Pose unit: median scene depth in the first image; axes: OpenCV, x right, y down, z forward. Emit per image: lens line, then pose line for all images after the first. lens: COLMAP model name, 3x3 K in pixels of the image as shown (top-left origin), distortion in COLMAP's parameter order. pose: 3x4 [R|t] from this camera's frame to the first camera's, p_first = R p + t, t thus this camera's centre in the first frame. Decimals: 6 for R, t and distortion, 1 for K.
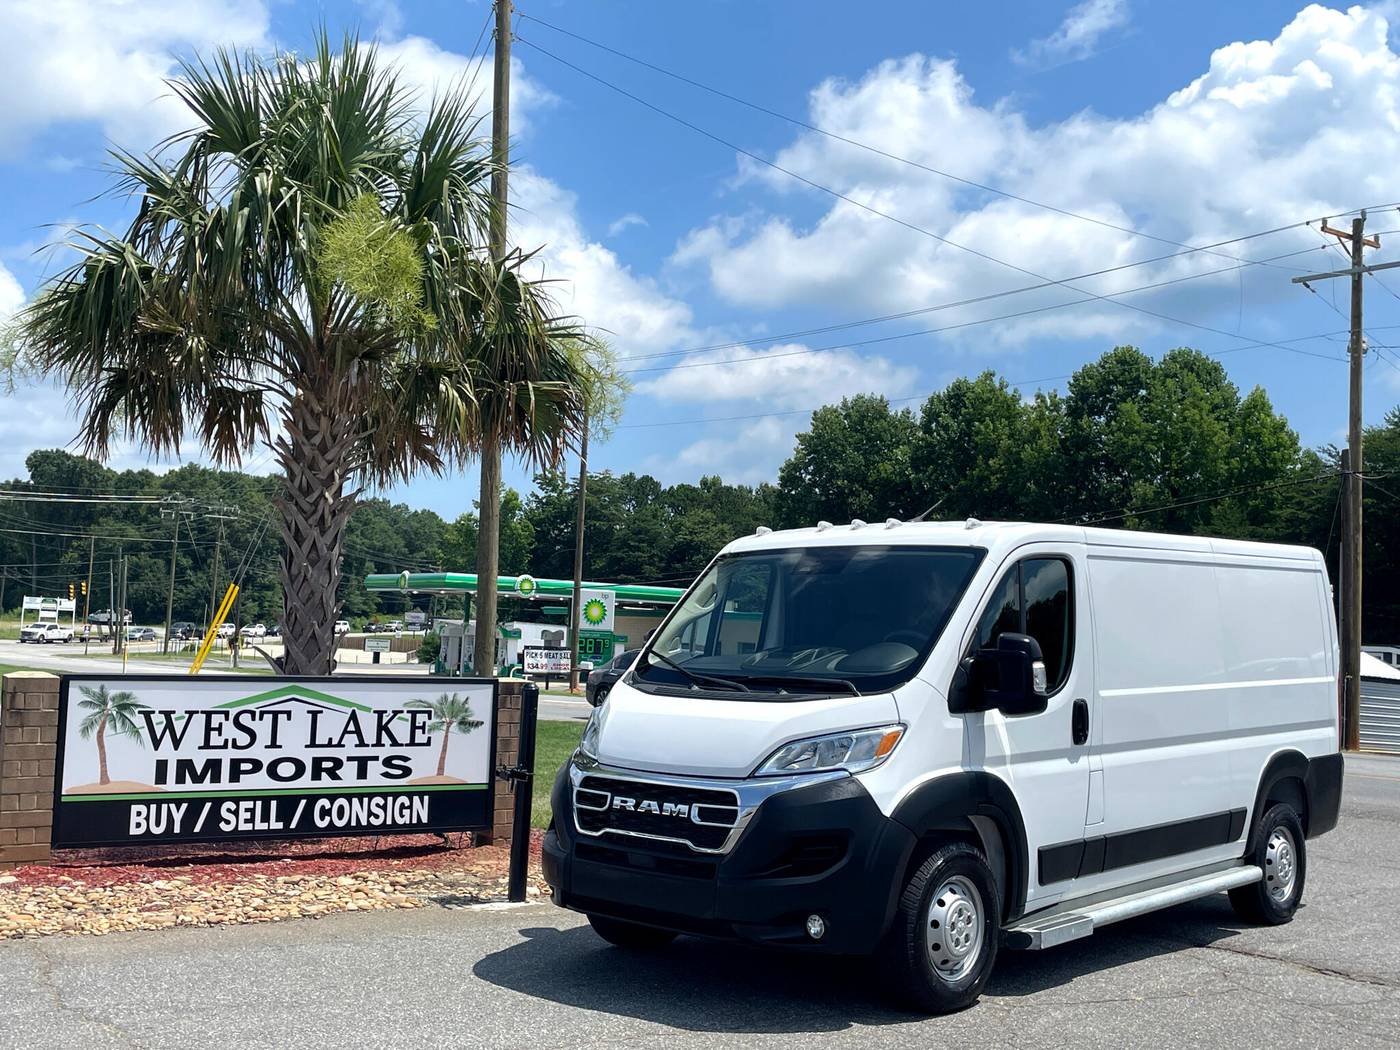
lens RADIAL K [[1551.4, 0, 695.2], [0, 1551.4, 524.8], [0, 0, 1]] dist [0.098326, -0.181549]
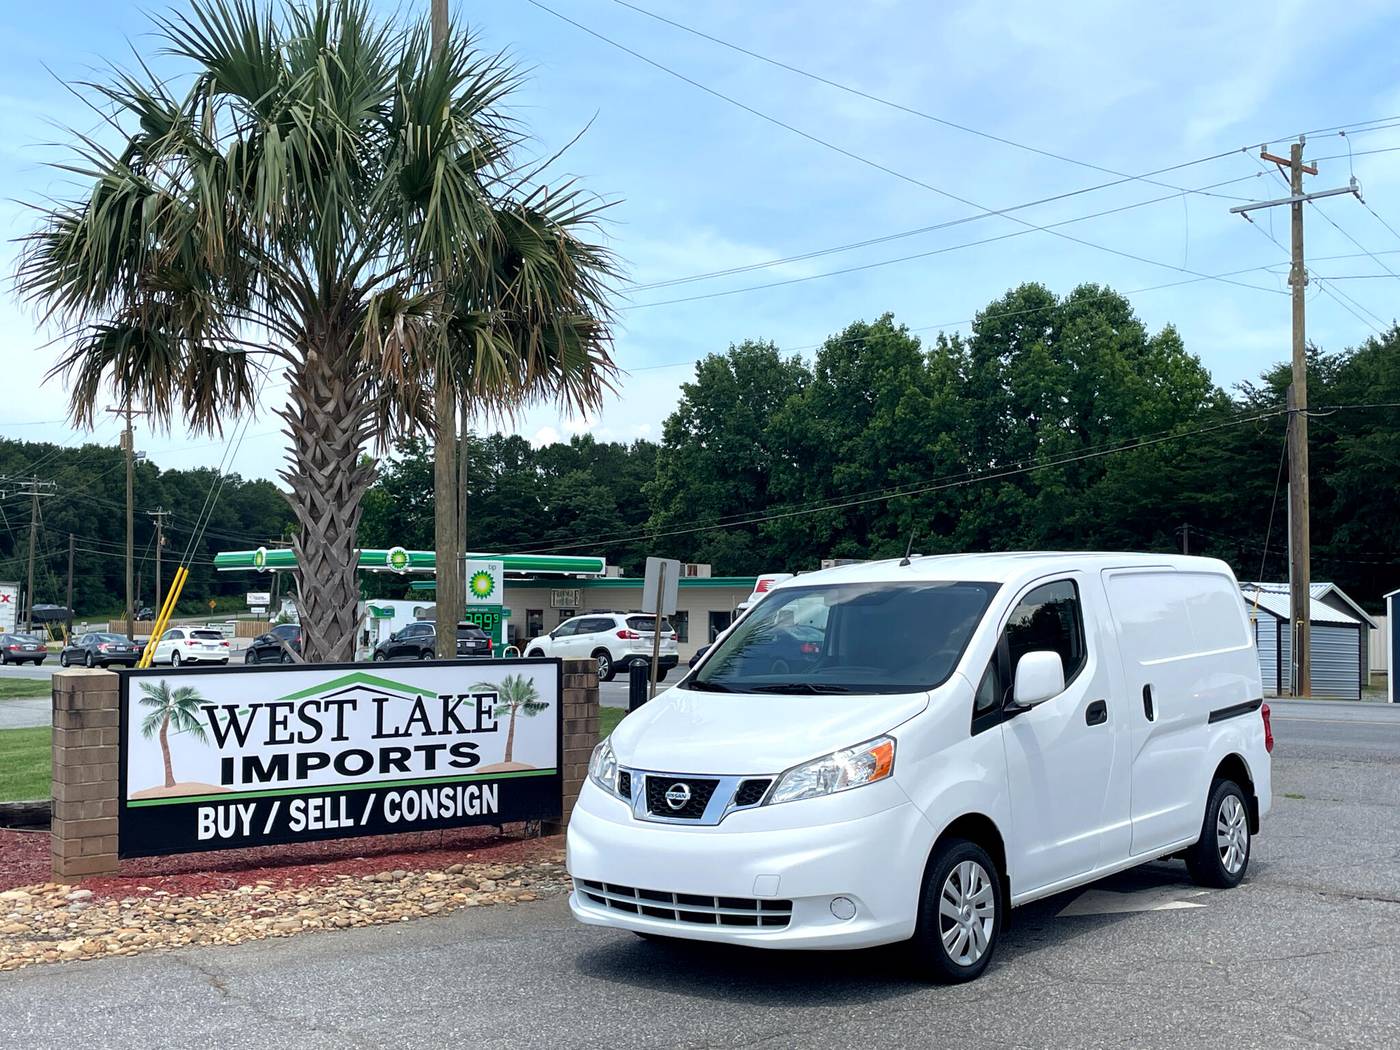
lens RADIAL K [[1677.4, 0, 704.9], [0, 1677.4, 528.9], [0, 0, 1]] dist [0.088523, -0.177585]
pose [[0.995673, -0.034676, 0.086210, -0.131538], [0.032353, 0.999079, 0.028194, -0.004257], [-0.087108, -0.025282, 0.995878, -0.016175]]
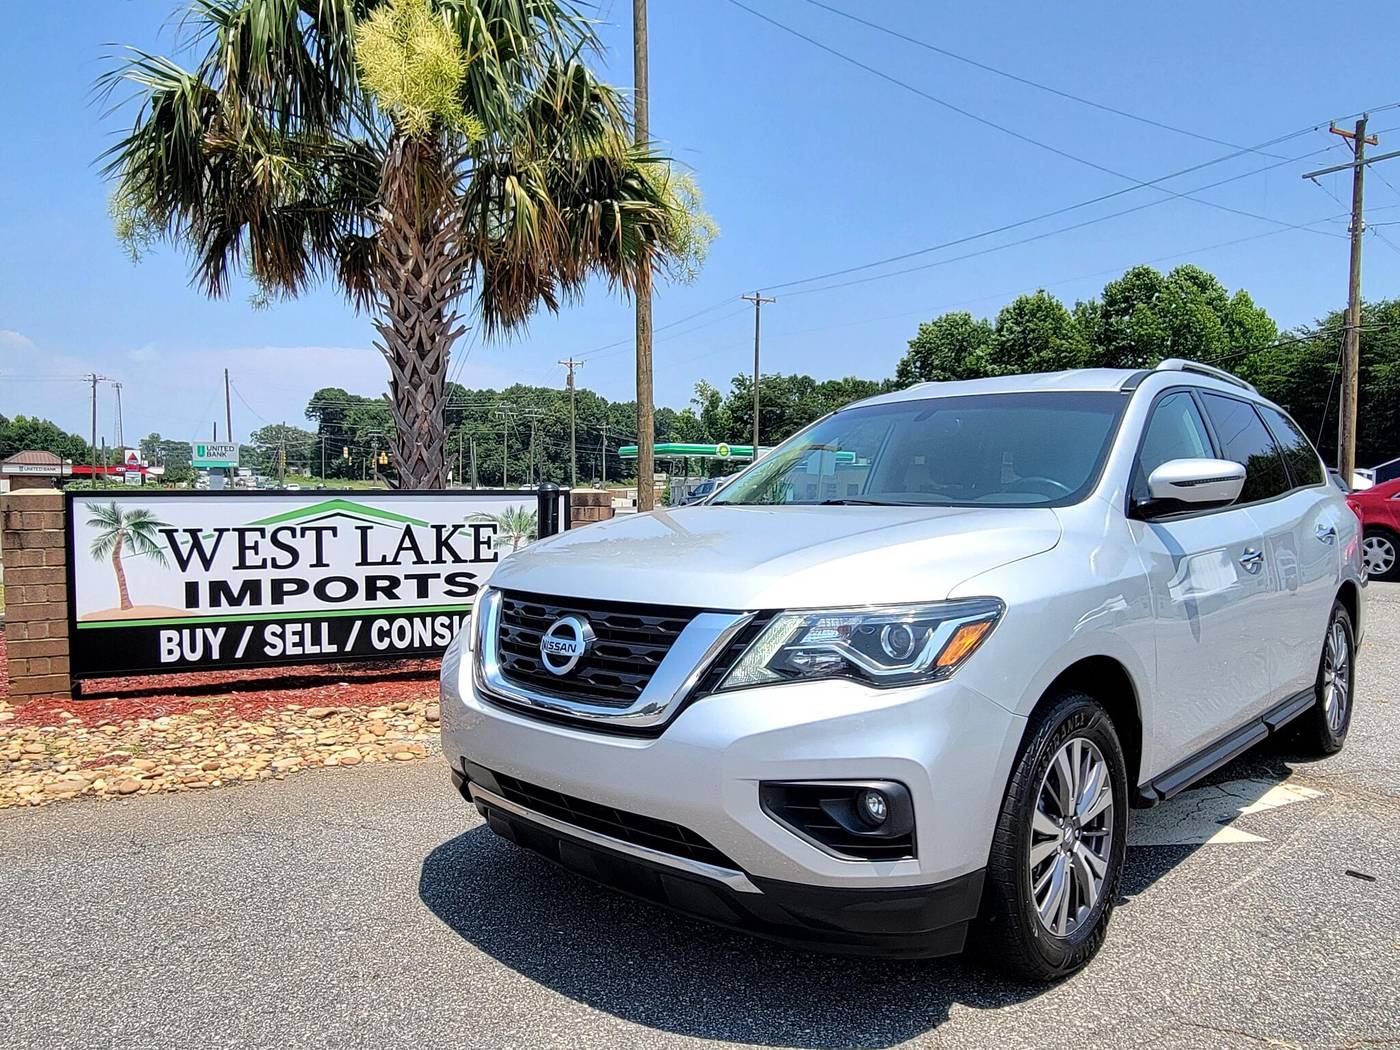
lens RADIAL K [[1007.5, 0, 710.8], [0, 1007.5, 527.6], [0, 0, 1]] dist [-0.028694, 0.044557]
pose [[0.990916, -0.025457, -0.132047, 0.038133], [0.040129, 0.993158, 0.109667, 0.061841], [0.128352, -0.113969, 0.985158, 0.432944]]
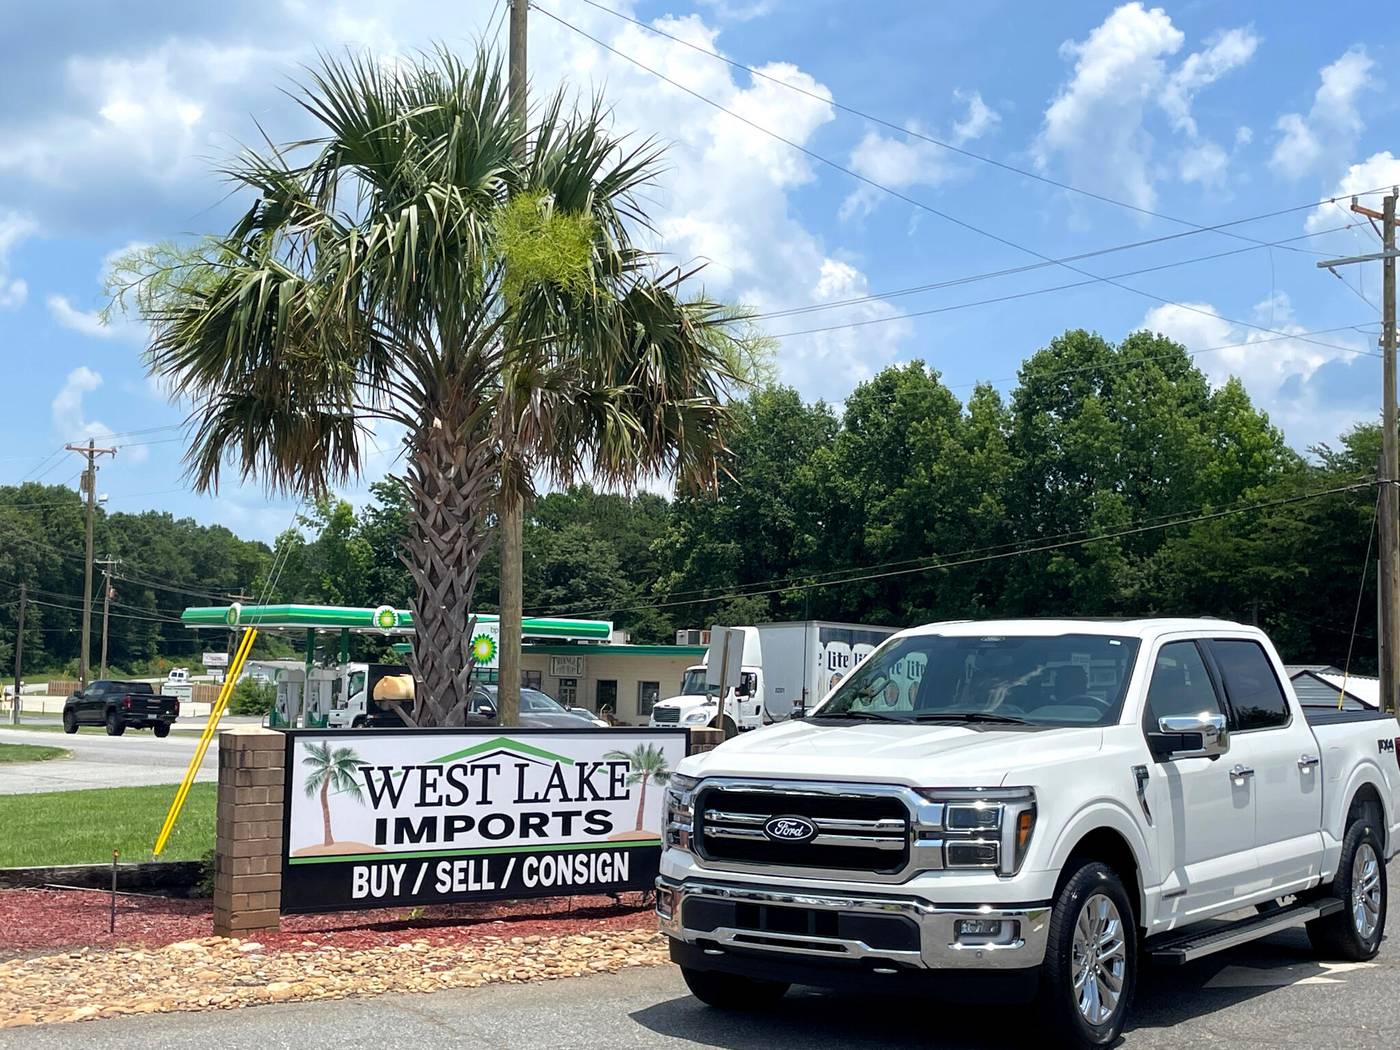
lens RADIAL K [[1868.7, 0, 700.0], [0, 1868.7, 525.0], [0, 0, 1]] dist [0.103510, -0.142866]
pose [[0.996518, -0.010551, 0.082711, -0.224740], [0.011185, 0.999912, -0.007201, -0.016824], [-0.082628, 0.008101, 0.996548, -0.144966]]
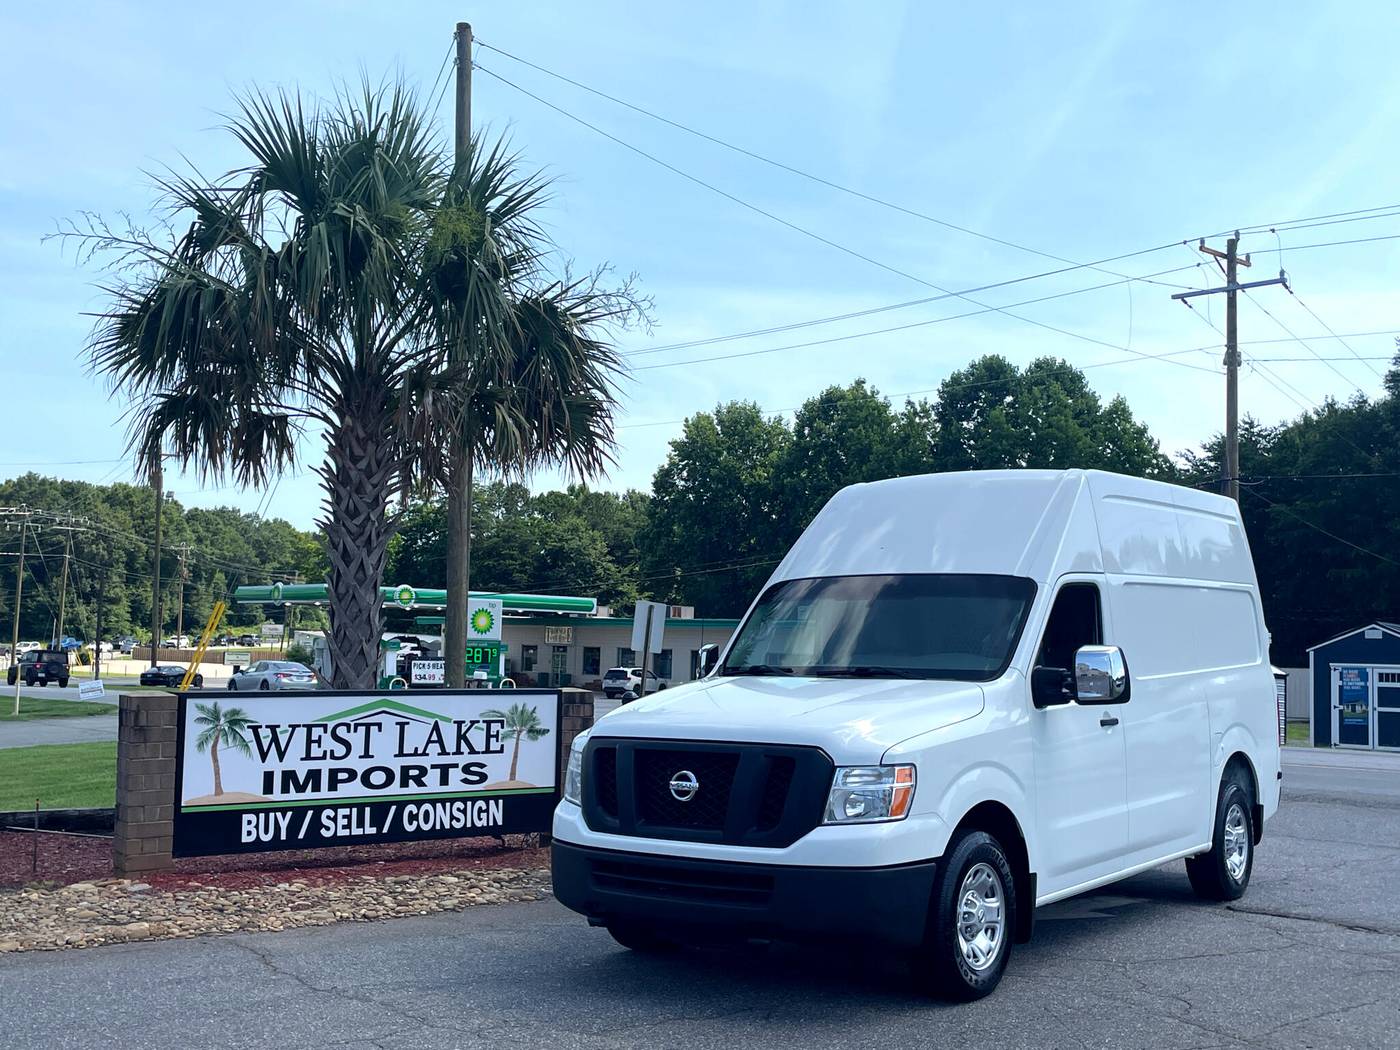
lens RADIAL K [[1558.6, 0, 700.0], [0, 1558.6, 525.0], [0, 0, 1]] dist [0.086200, -0.168914]
pose [[0.995569, -0.010394, 0.093455, -0.137507], [0.010694, 0.999939, -0.002710, -0.010418], [-0.093421, 0.003697, 0.995620, -0.082916]]
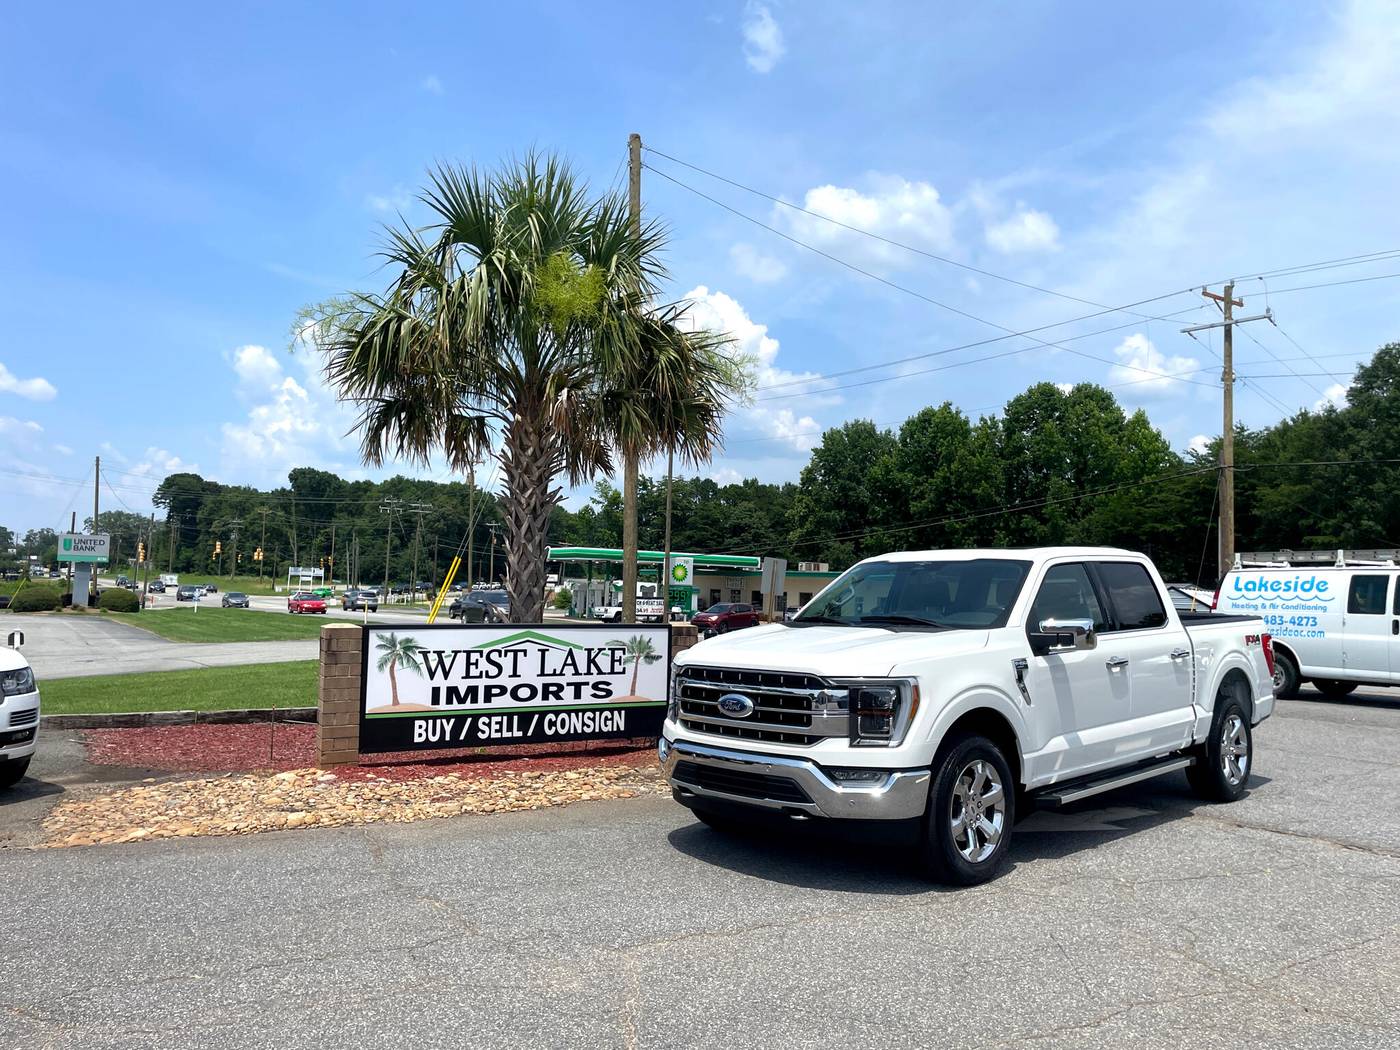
lens RADIAL K [[1059.2, 0, 700.0], [0, 1059.2, 525.0], [0, 0, 1]] dist [0.081754, -0.119541]
pose [[0.999251, -0.014910, -0.035717, -0.071236], [0.015336, 0.999814, 0.011699, 0.001957], [0.035536, -0.012238, 0.999293, 0.079565]]
